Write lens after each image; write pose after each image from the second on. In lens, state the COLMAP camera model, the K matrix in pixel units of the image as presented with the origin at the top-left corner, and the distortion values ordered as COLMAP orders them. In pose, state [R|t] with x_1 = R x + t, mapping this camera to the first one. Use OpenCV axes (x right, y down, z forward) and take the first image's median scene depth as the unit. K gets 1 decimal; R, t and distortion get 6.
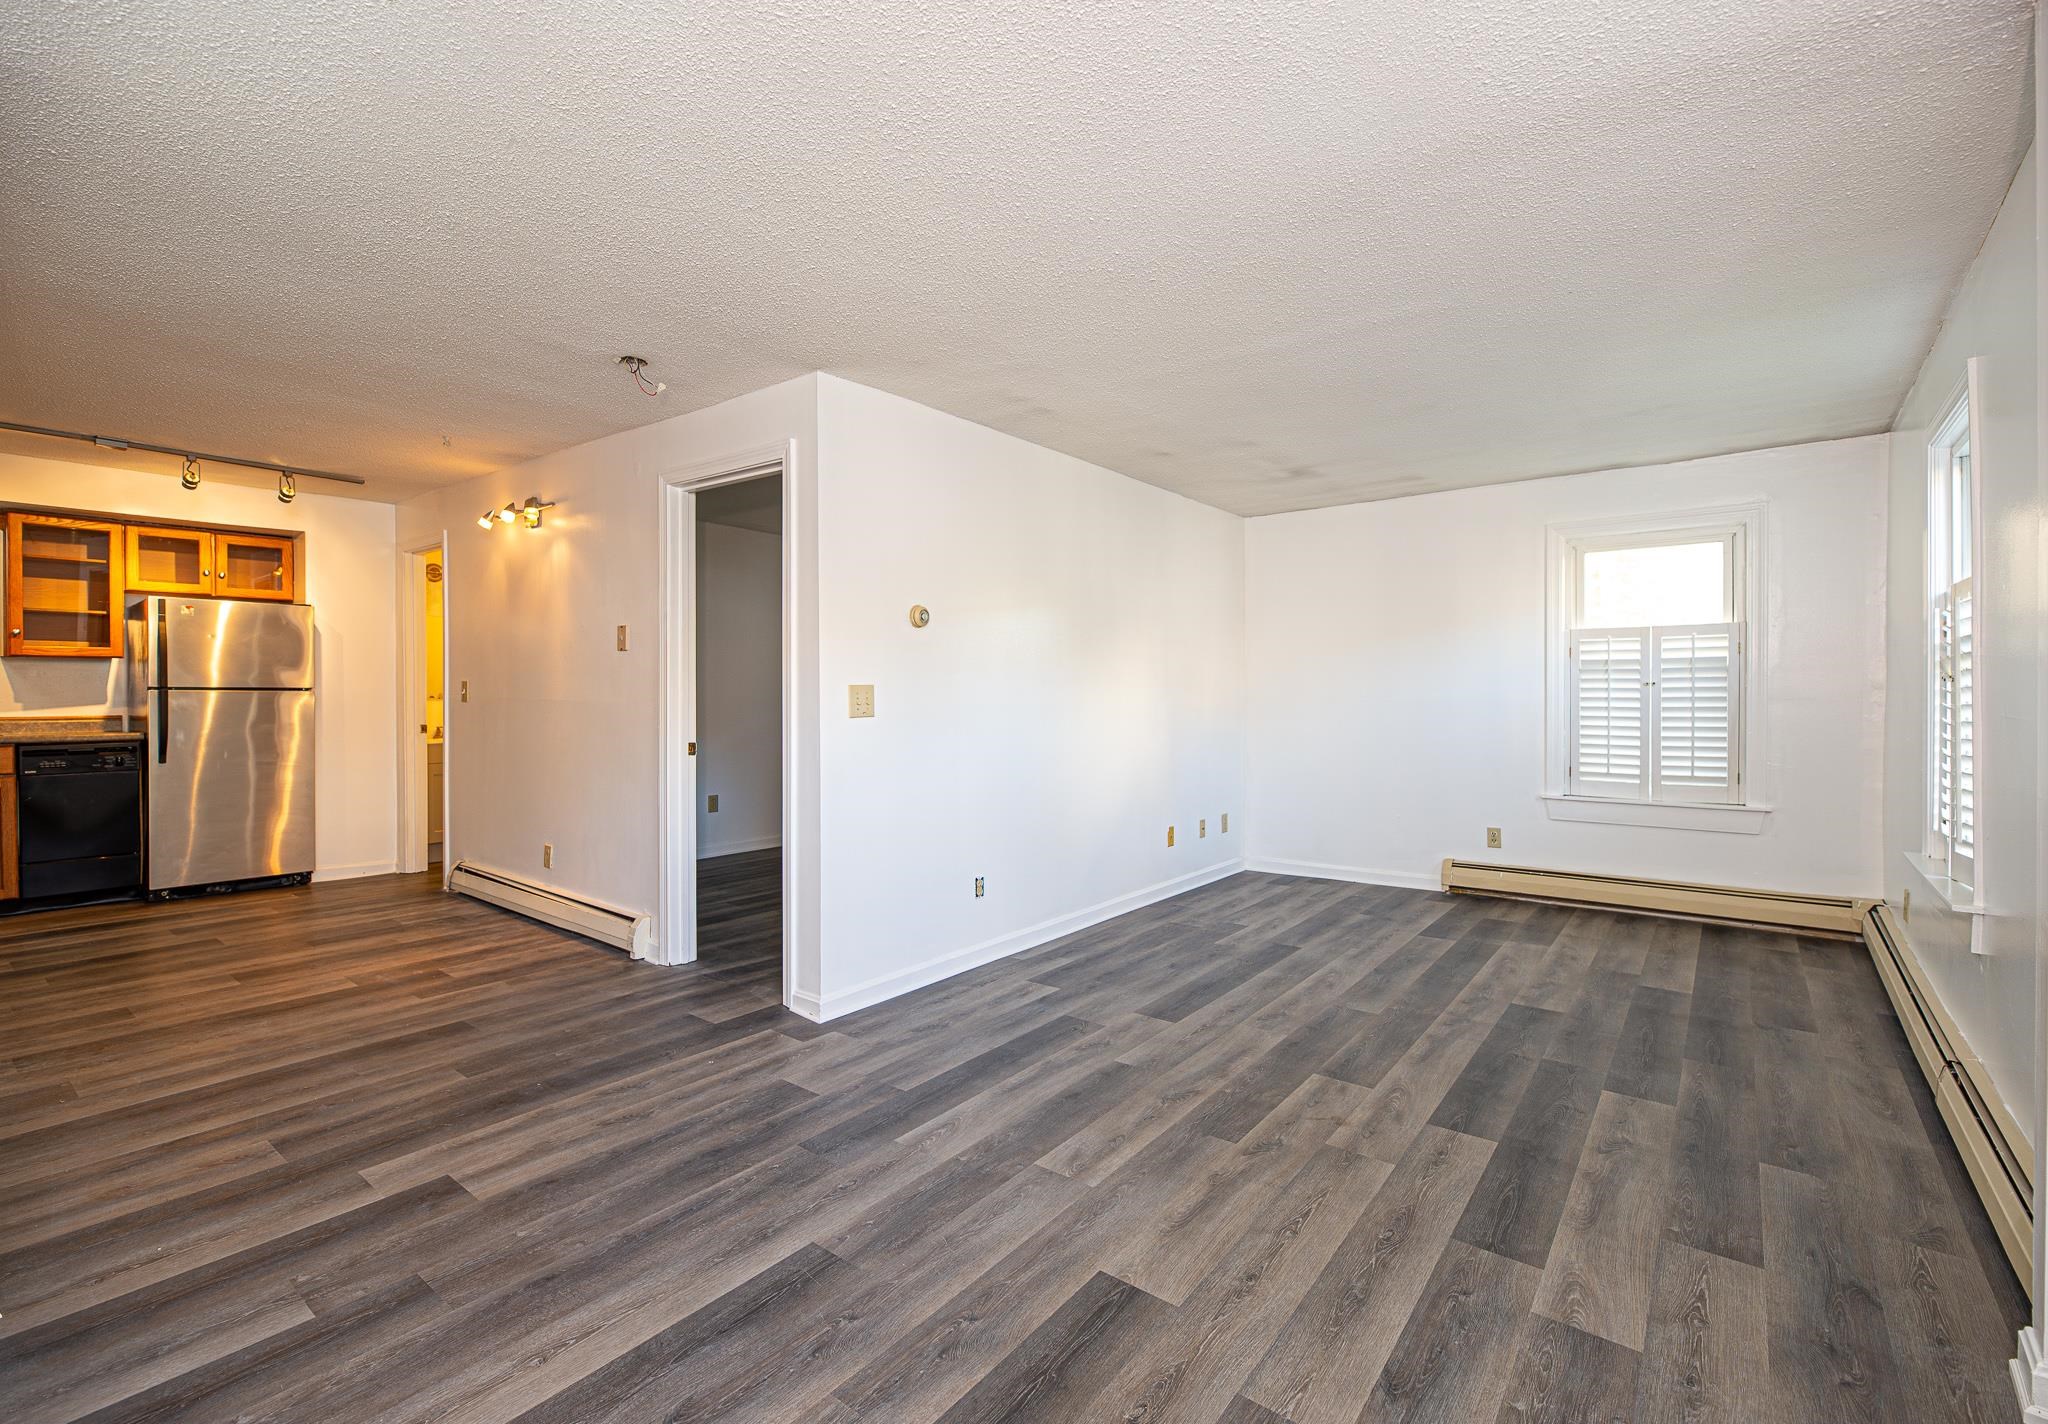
lens RADIAL K [[928.2, 0, 1018.1], [0, 928.2, 692.0], [0, 0, 1]] dist [0.000731, -0.001655]
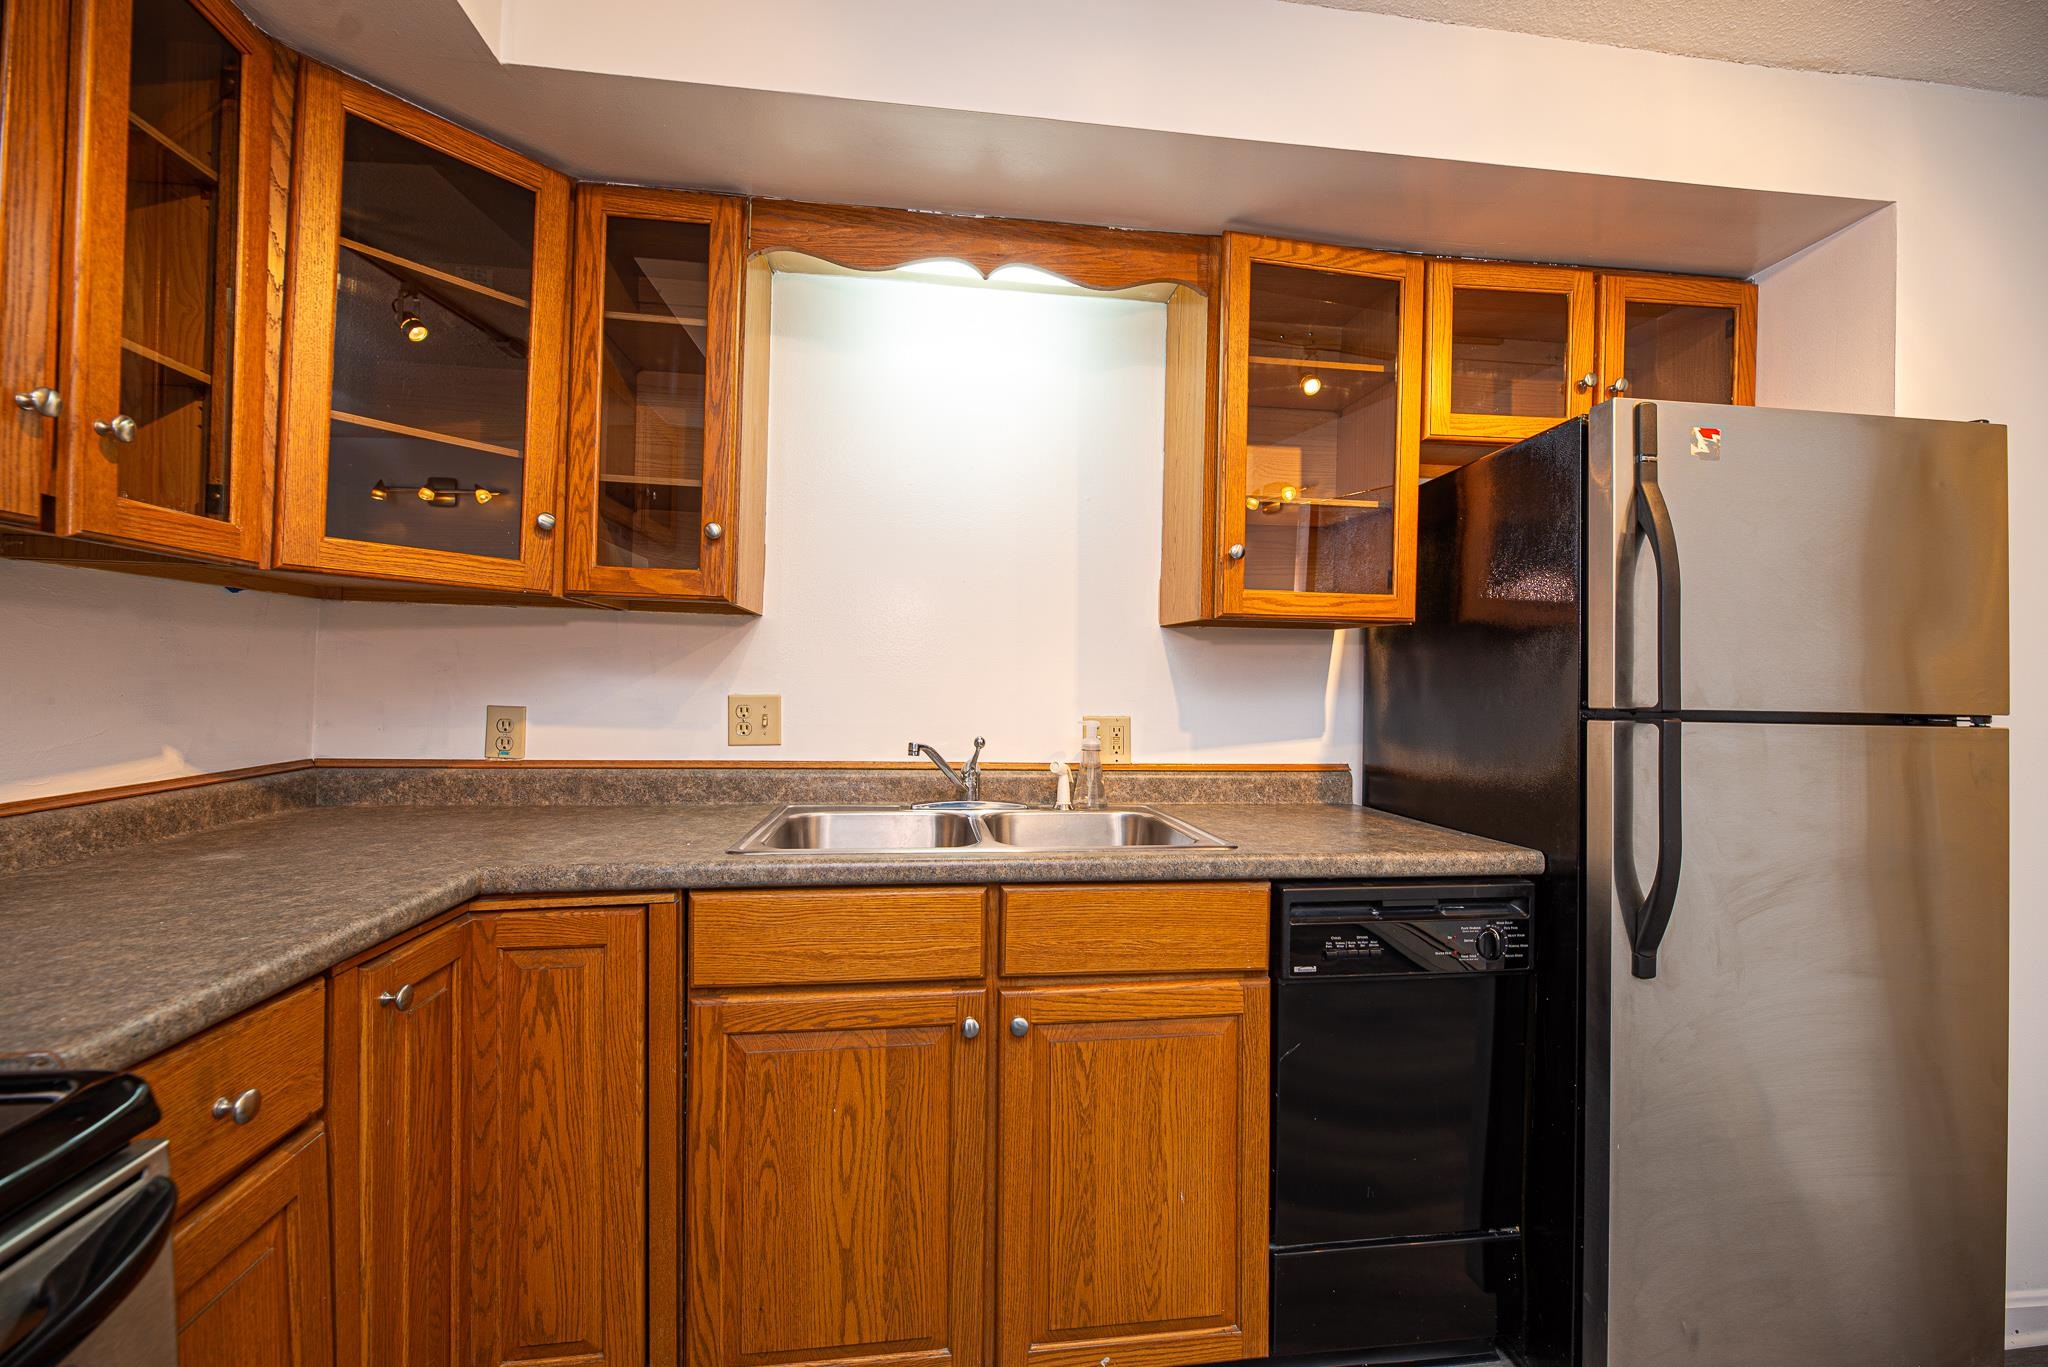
lens RADIAL K [[828.5, 0, 1020.7], [0, 828.5, 676.6], [0, 0, 1]] dist [0.003130, -0.003899]
pose [[0.712863, 0.007235, -0.701266, -1.349679], [-0.017434, 0.999821, -0.007407, -0.016327], [0.701086, 0.017506, 0.712861, 1.043844]]
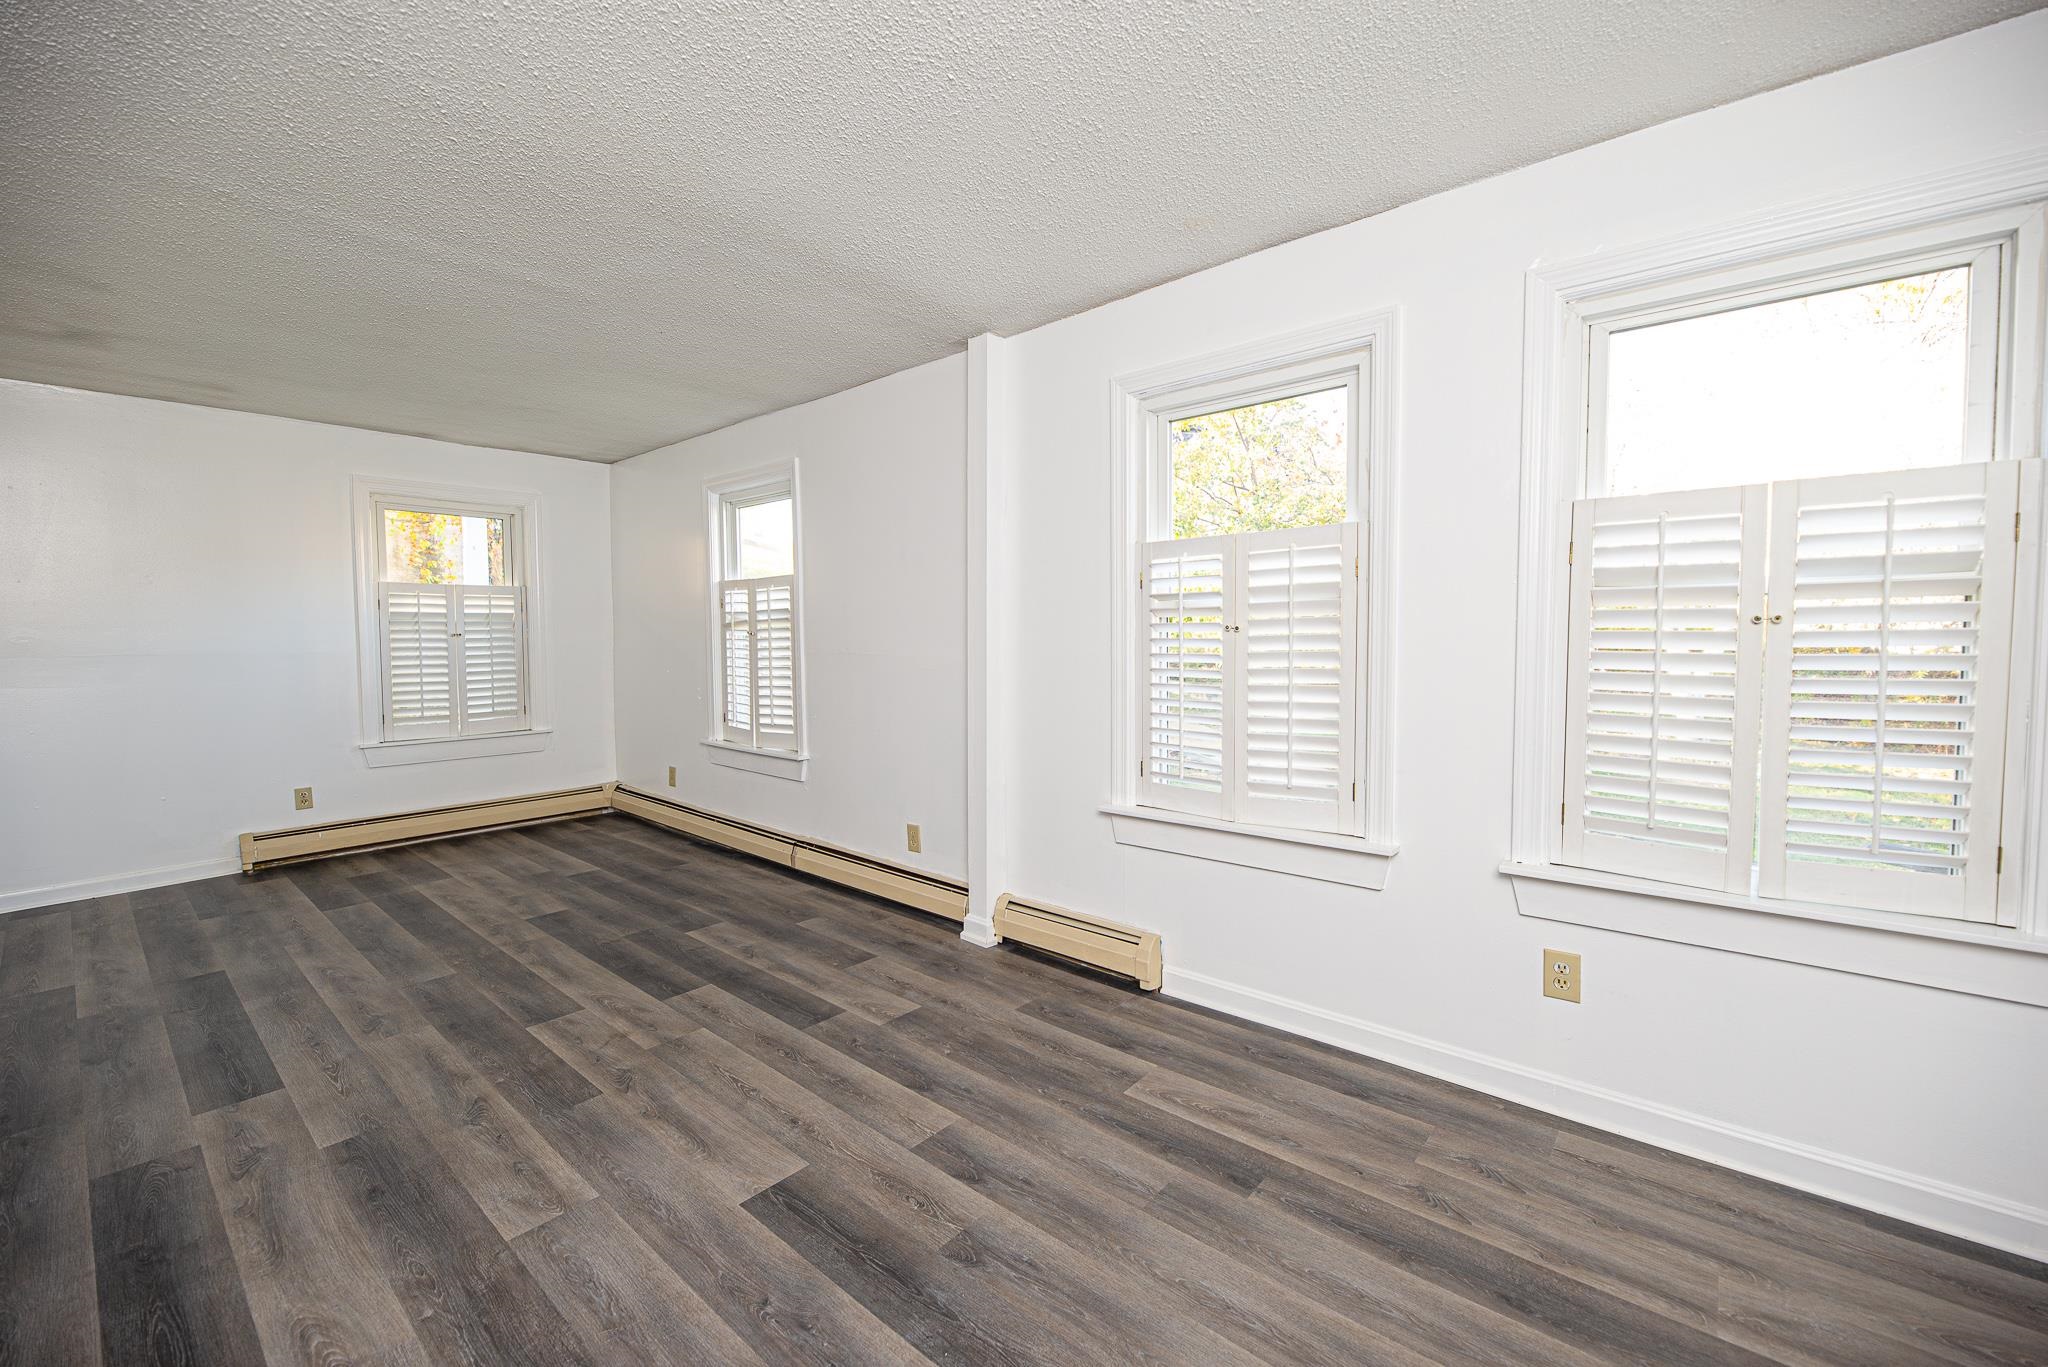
lens RADIAL K [[828.5, 0, 1027.5], [0, 828.5, 689.7], [0, 0, 1]] dist [0.003130, -0.003899]
pose [[0.041001, -0.065862, 0.996986, -0.464791], [0.007119, 0.997819, 0.065624, -0.004845], [-0.999134, 0.004407, 0.041380, 0.378872]]
